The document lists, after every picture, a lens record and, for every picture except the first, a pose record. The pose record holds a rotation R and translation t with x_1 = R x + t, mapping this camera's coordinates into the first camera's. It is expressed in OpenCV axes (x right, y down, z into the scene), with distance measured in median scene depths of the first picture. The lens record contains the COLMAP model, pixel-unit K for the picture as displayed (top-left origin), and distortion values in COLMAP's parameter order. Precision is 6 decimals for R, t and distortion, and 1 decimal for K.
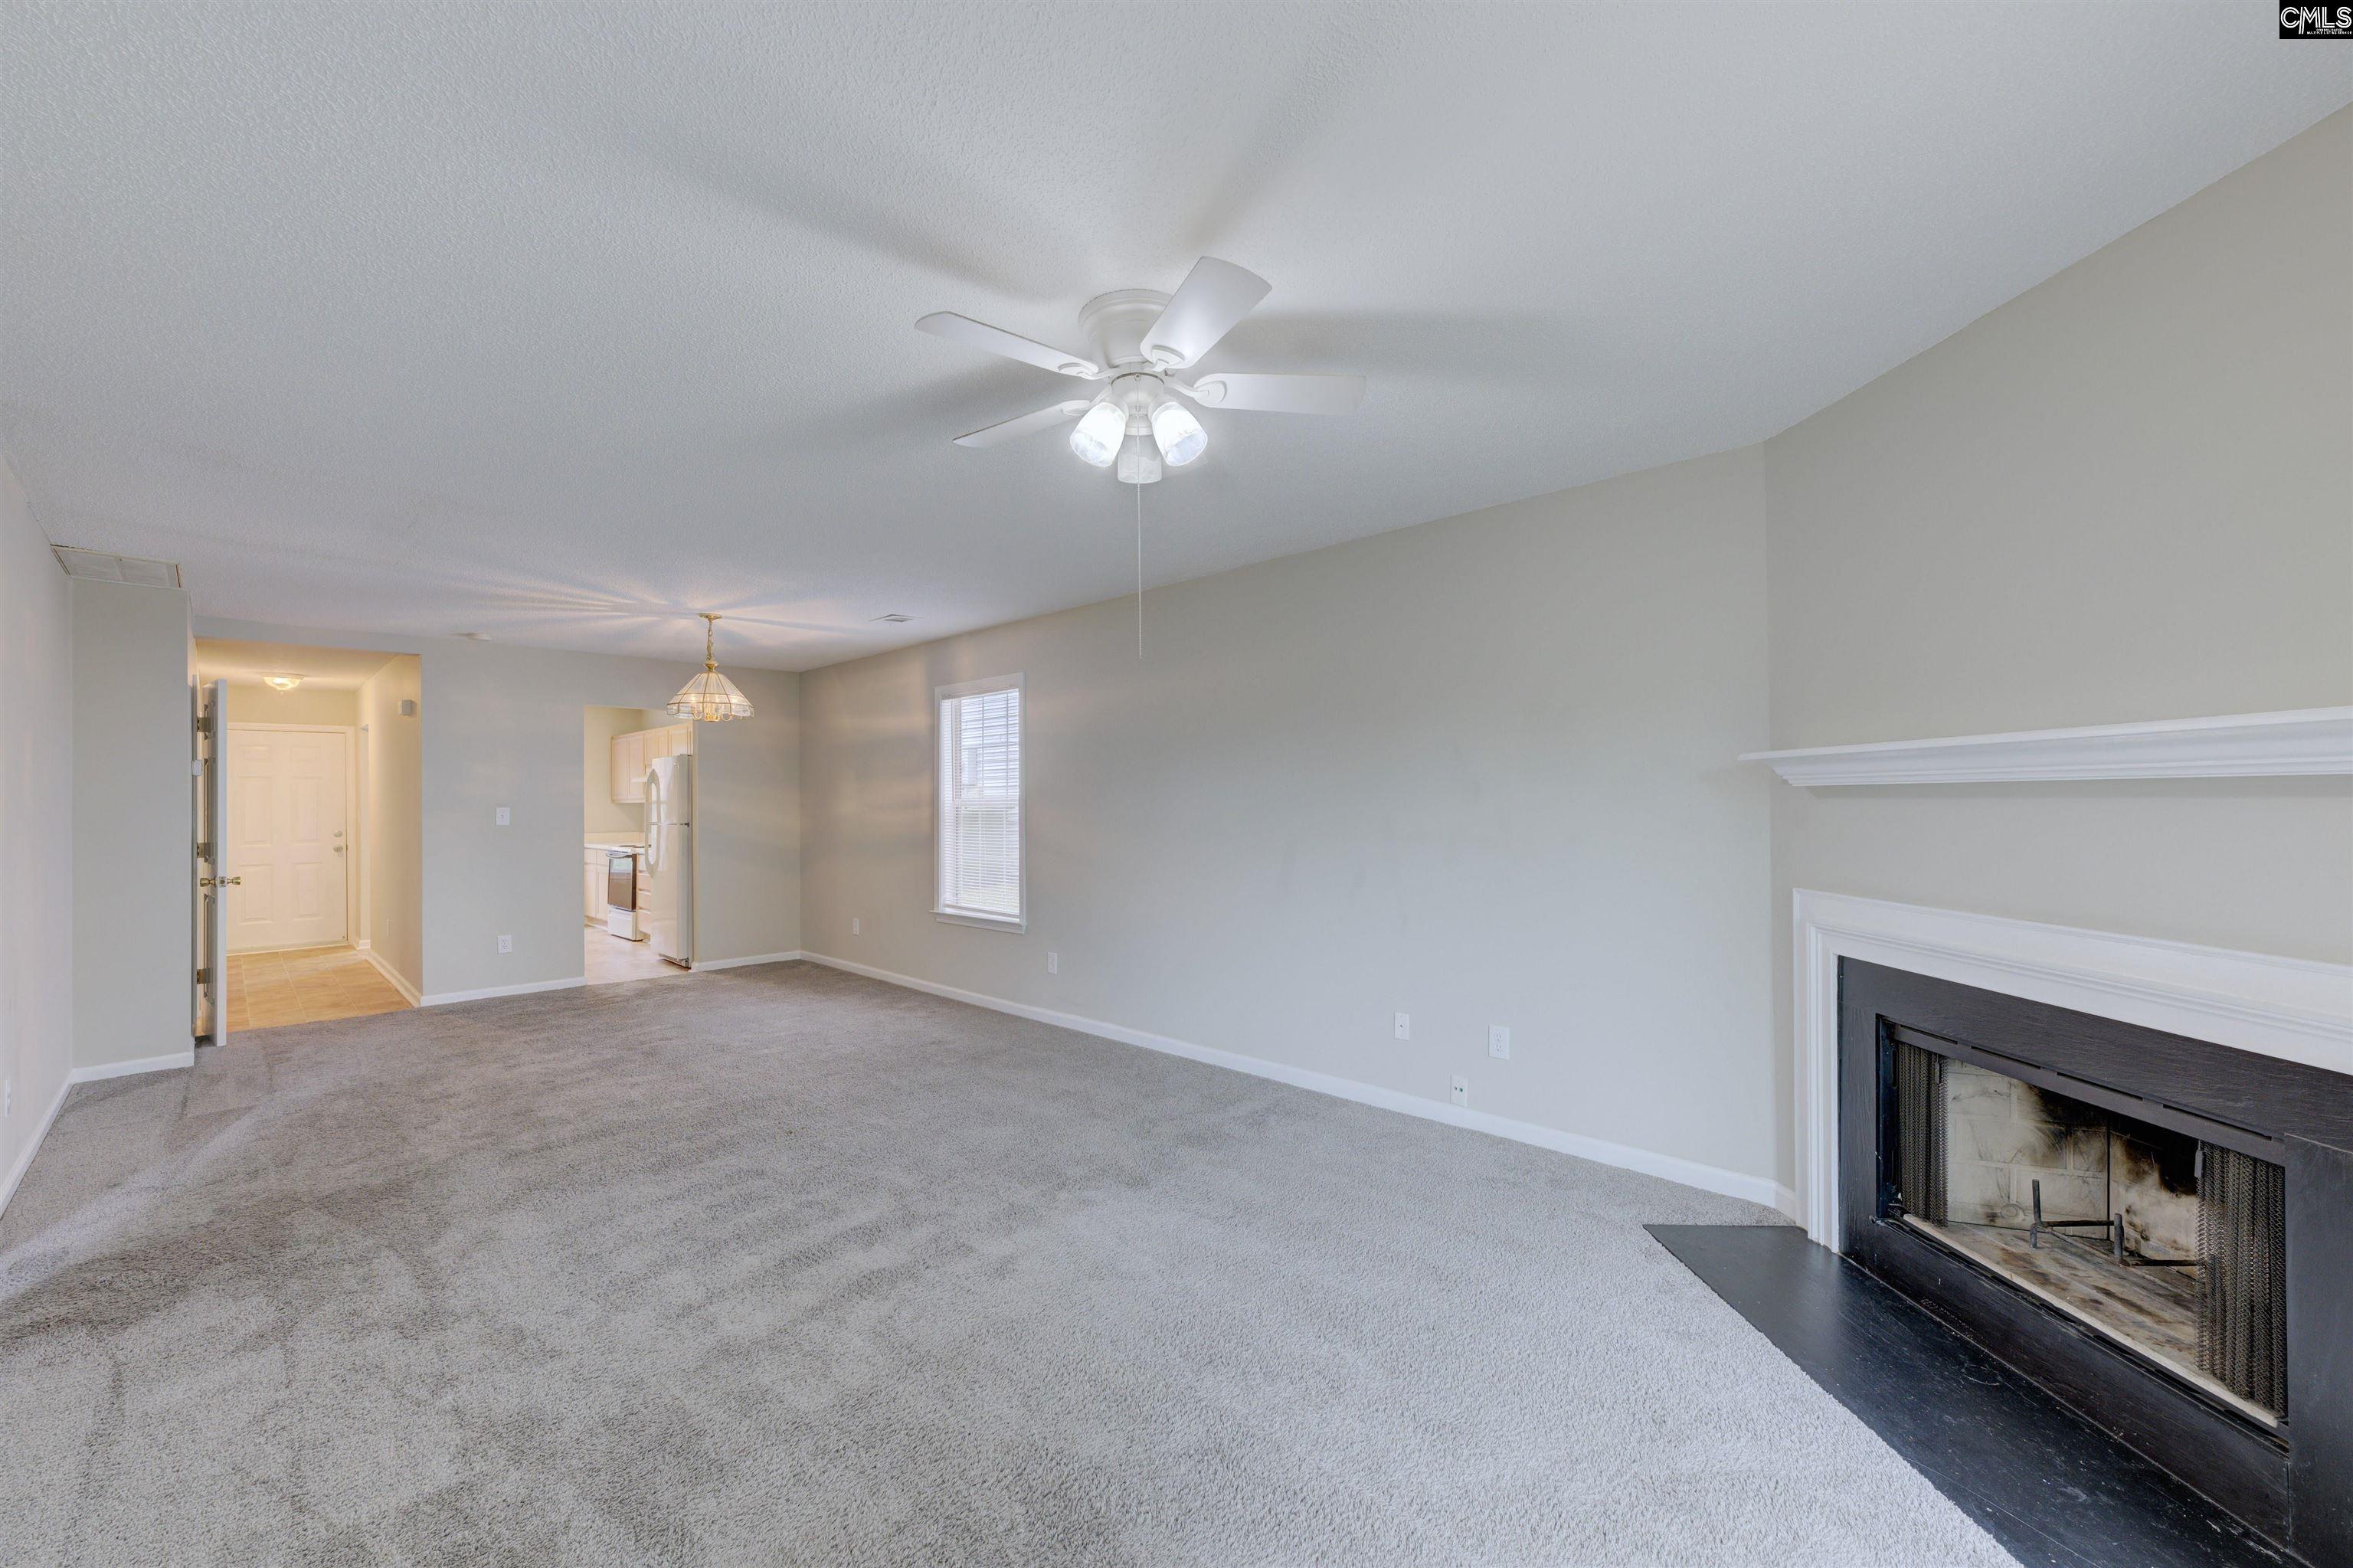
lens RADIAL K [[930.0, 0, 1175.8], [0, 930.0, 796.4], [0, 0, 1]] dist [-0.001537, -0.000202]
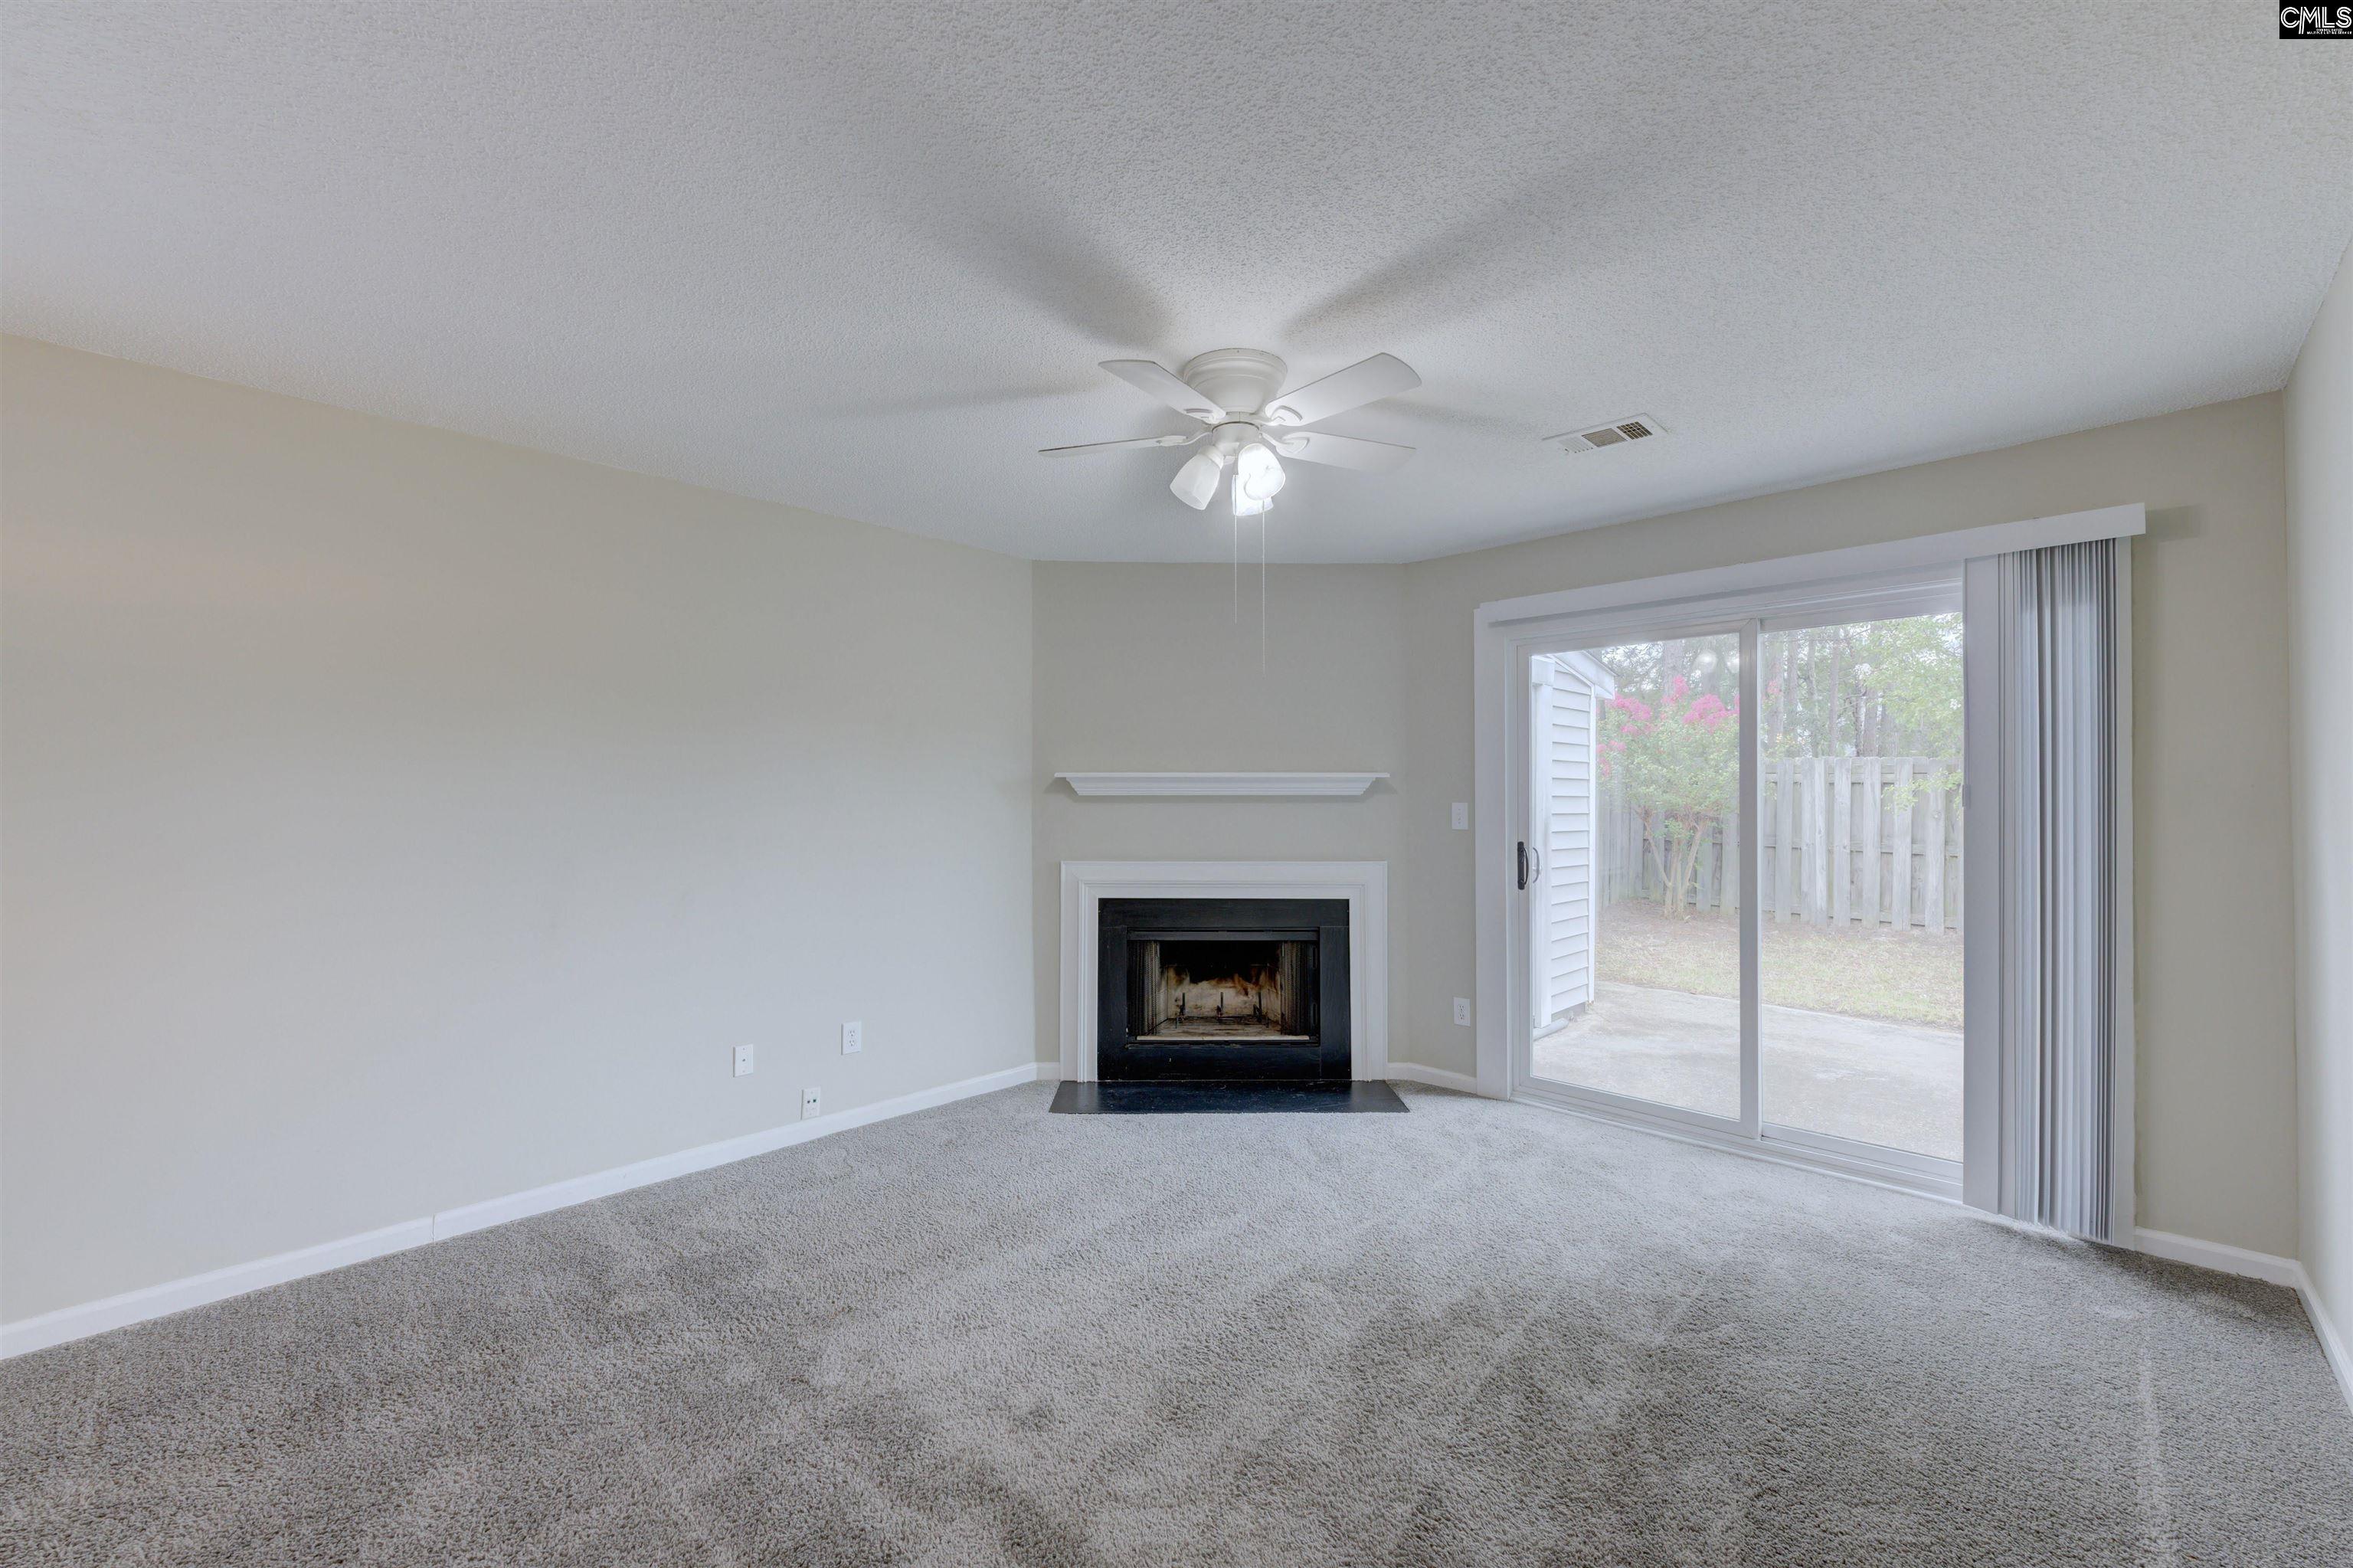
lens RADIAL K [[930.0, 0, 1175.8], [0, 930.0, 796.4], [0, 0, 1]] dist [-0.001537, -0.000202]
pose [[-0.001078, 0.009080, 0.999958, -0.653052], [-0.007096, 0.999934, -0.009087, 0.003360], [-0.999974, -0.007105, -0.001013, 0.609602]]
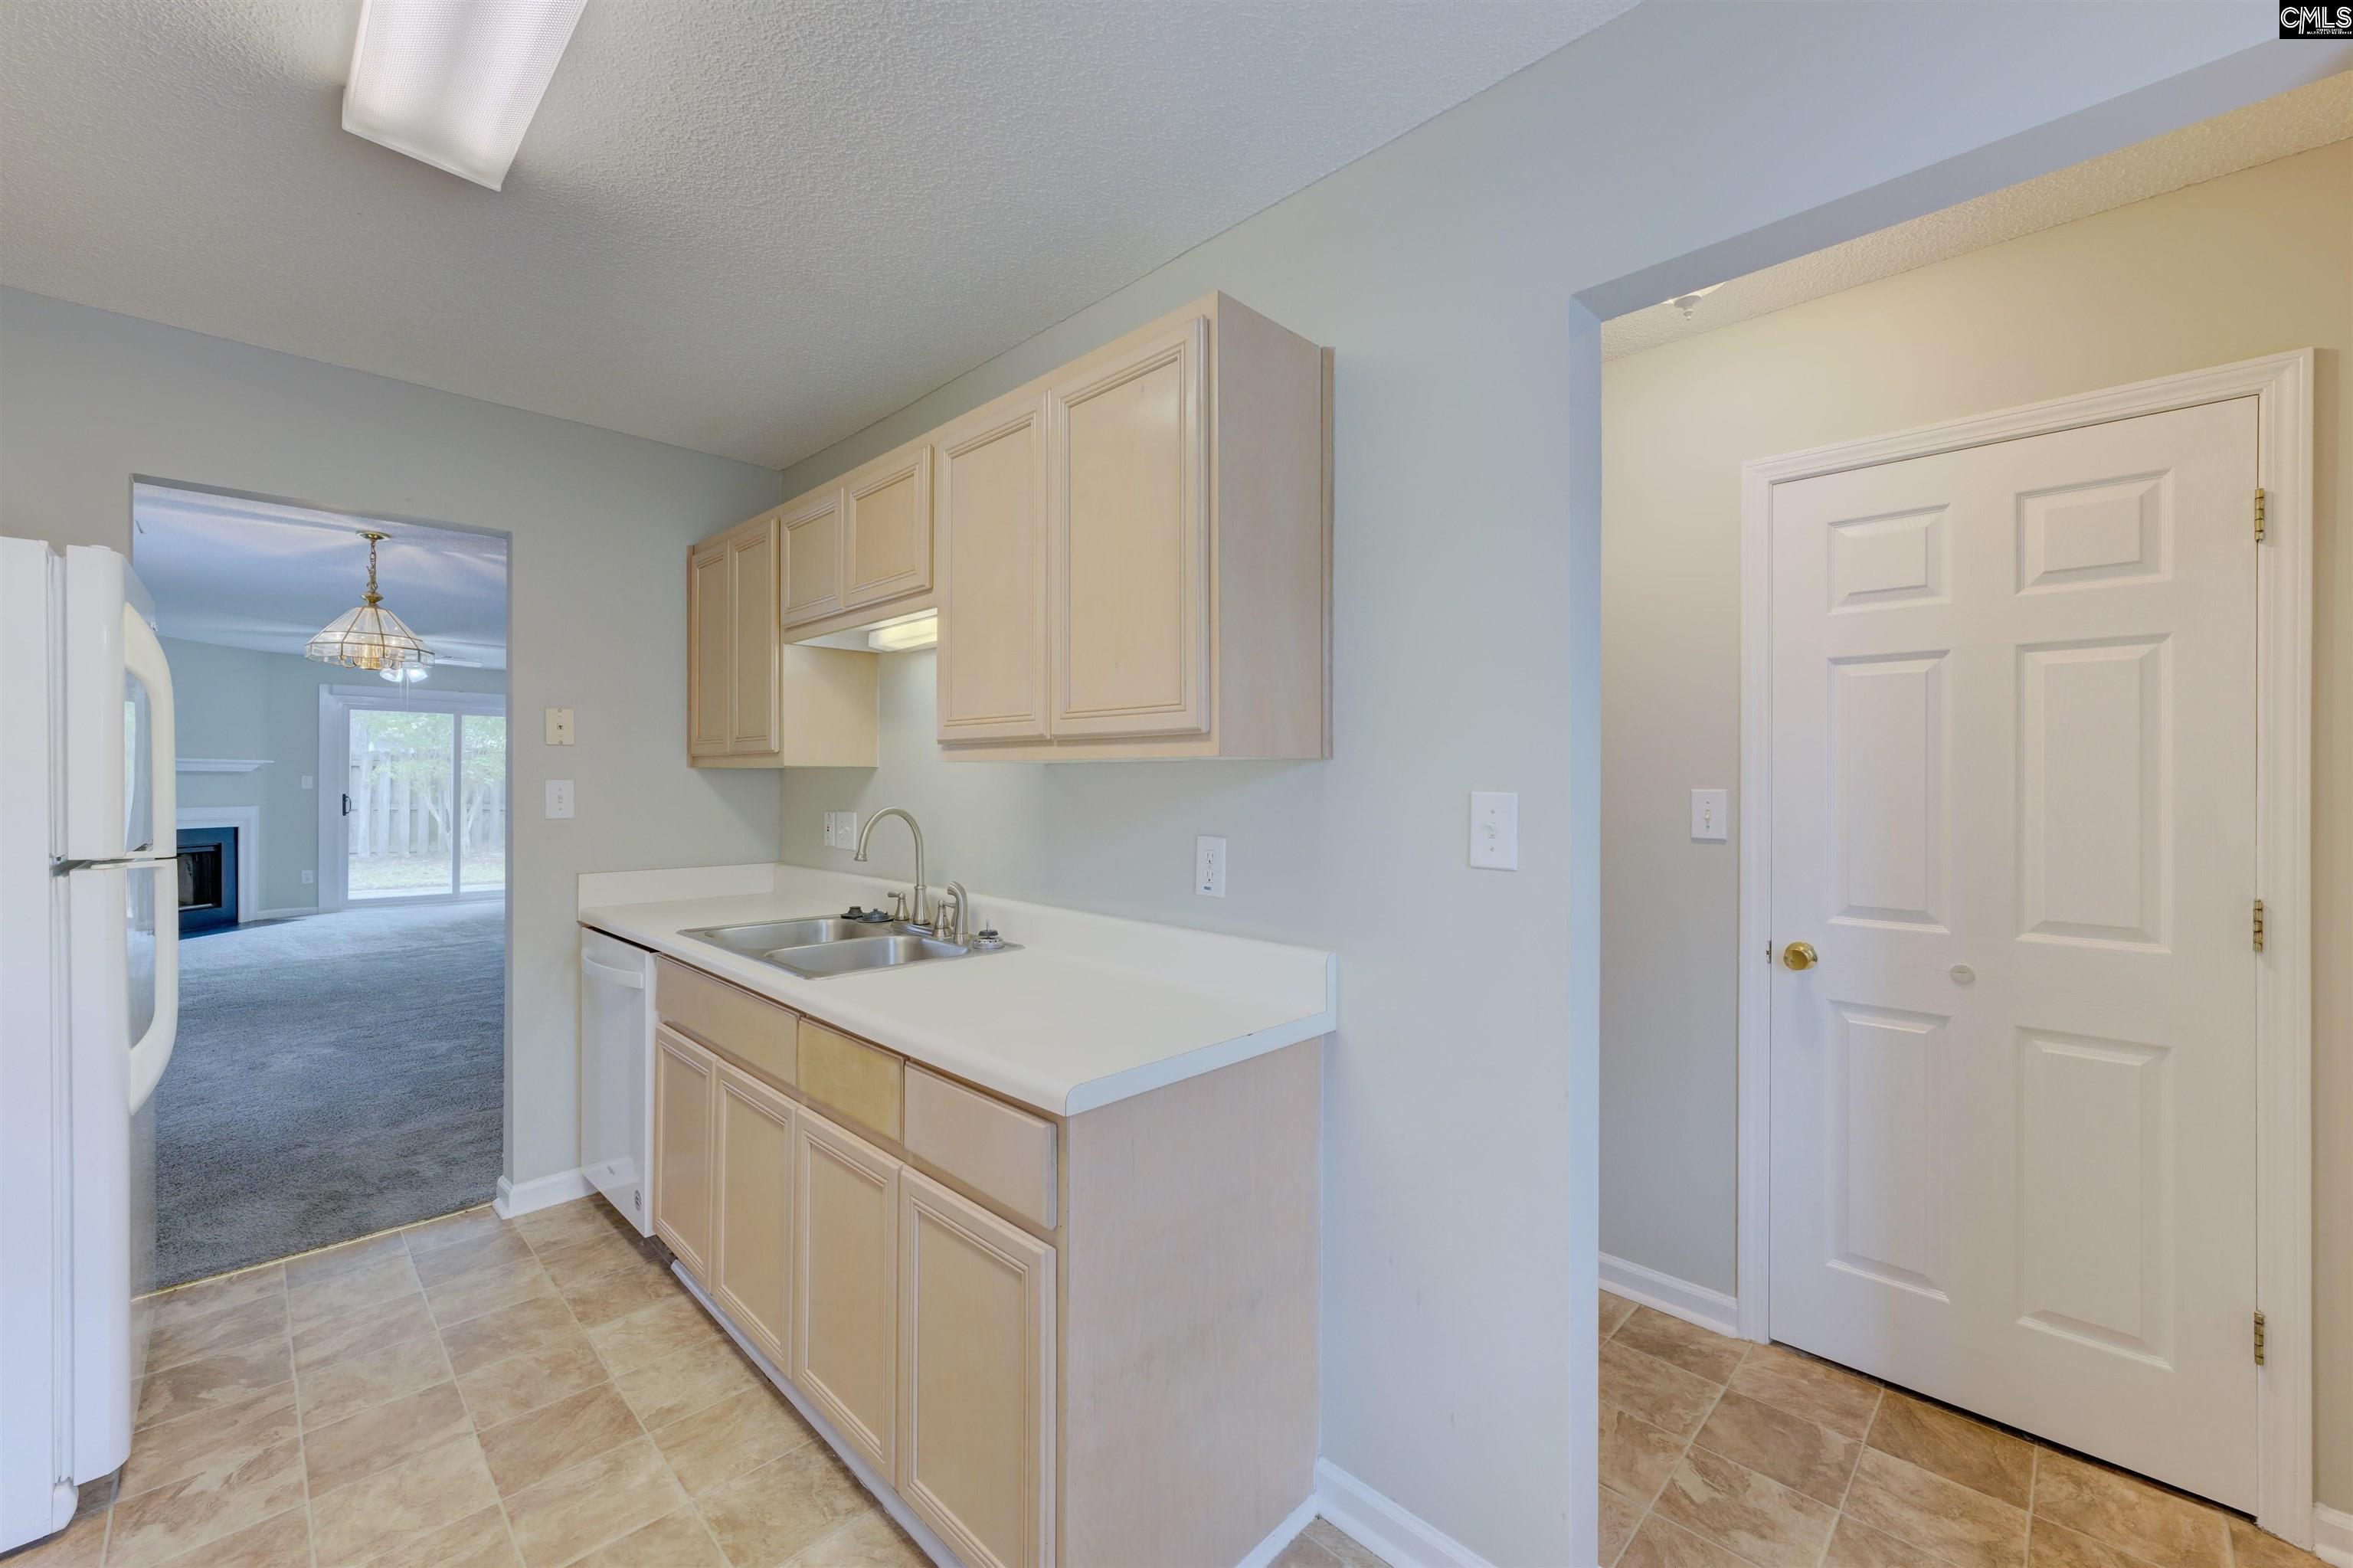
lens RADIAL K [[929.3, 0, 1178.3], [0, 929.3, 782.8], [0, 0, 1]] dist [0.000222, 0.000262]
pose [[-1.000000, 0.000157, -0.000674, -1.567915], [0.000161, 0.999984, -0.005619, 0.025577], [0.000673, -0.005619, -0.999984, 2.328098]]
